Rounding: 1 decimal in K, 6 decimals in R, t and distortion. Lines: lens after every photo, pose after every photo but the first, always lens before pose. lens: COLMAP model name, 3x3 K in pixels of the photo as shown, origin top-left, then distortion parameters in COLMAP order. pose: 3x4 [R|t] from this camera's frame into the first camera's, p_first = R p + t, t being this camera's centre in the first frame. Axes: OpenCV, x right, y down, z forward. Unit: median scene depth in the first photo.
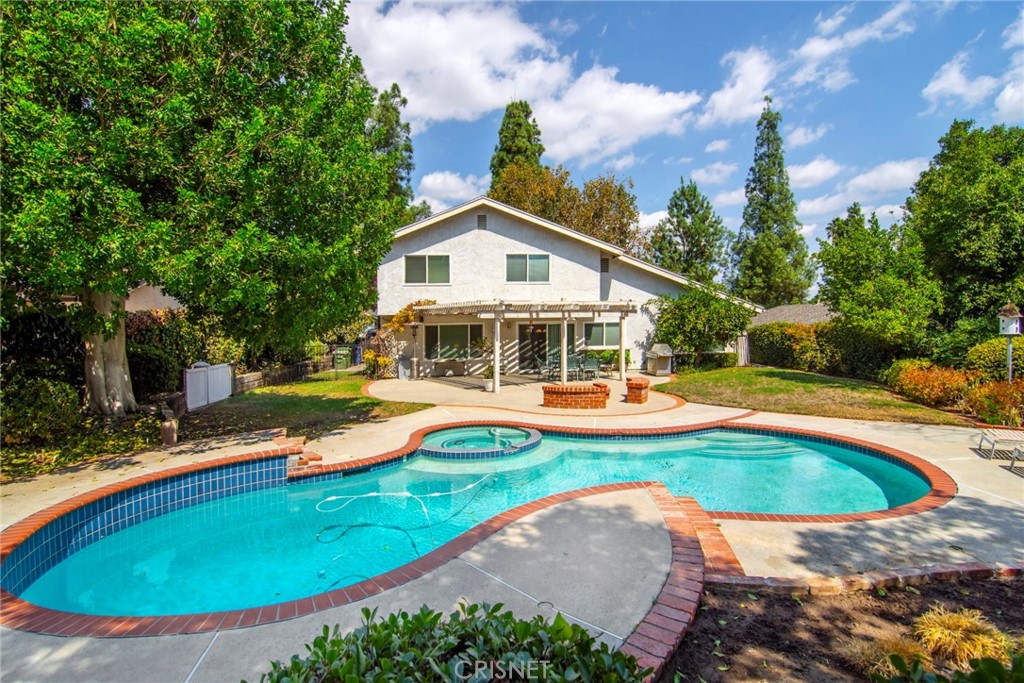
lens RADIAL K [[488.1, 0, 516.4], [0, 488.1, 342.5], [0, 0, 1]] dist [-0.013068, -0.003615]
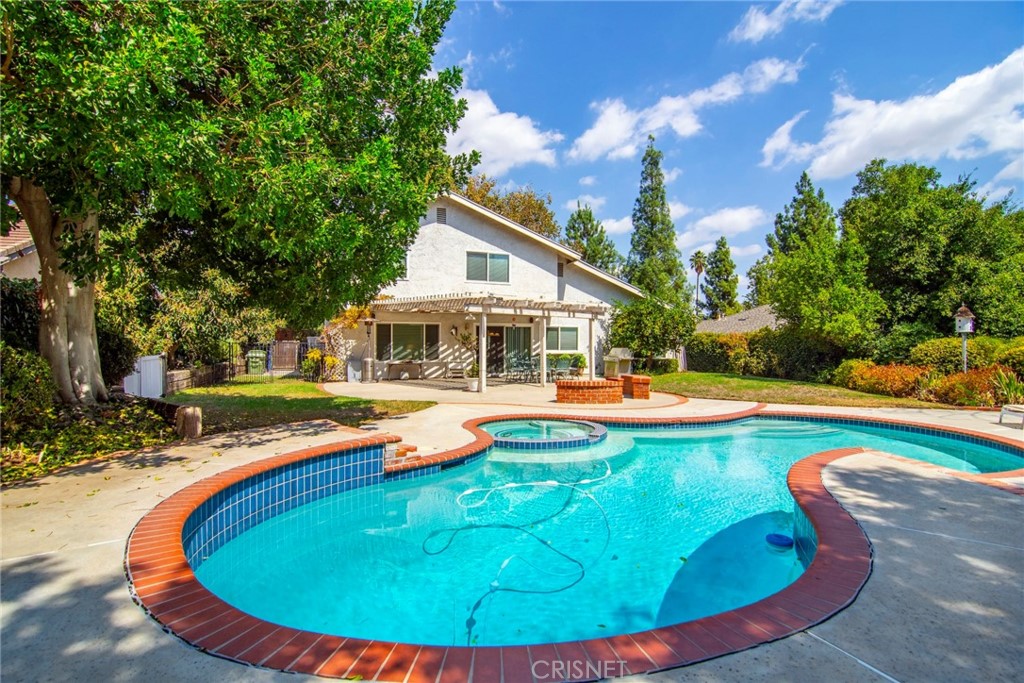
lens RADIAL K [[488.1, 0, 521.0], [0, 488.1, 344.4], [0, 0, 1]] dist [-0.013068, -0.003615]
pose [[0.970680, 0.019599, 0.239574, -0.146772], [-0.012304, 0.999415, -0.031906, 0.030470], [-0.240059, 0.028023, 0.970354, 0.057765]]
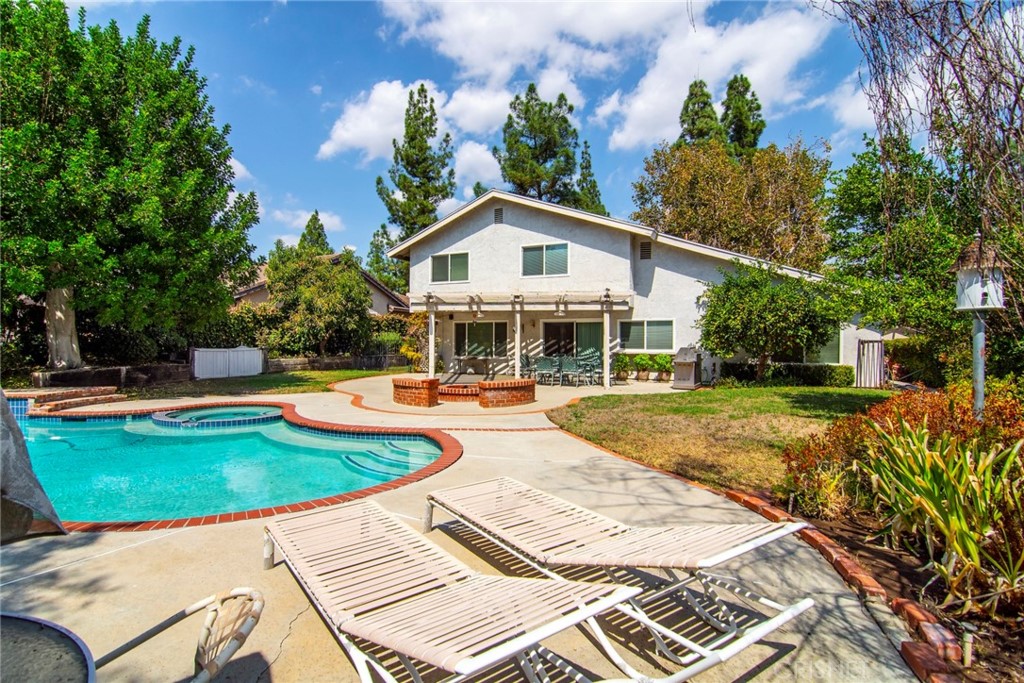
lens RADIAL K [[488.1, 0, 465.5], [0, 488.1, 328.5], [0, 0, 1]] dist [-0.013068, -0.003615]
pose [[0.830944, 0.007289, -0.556308, 0.423547], [-0.034515, 0.998663, -0.038469, 0.015127], [0.555284, 0.051167, 0.830085, 0.179163]]
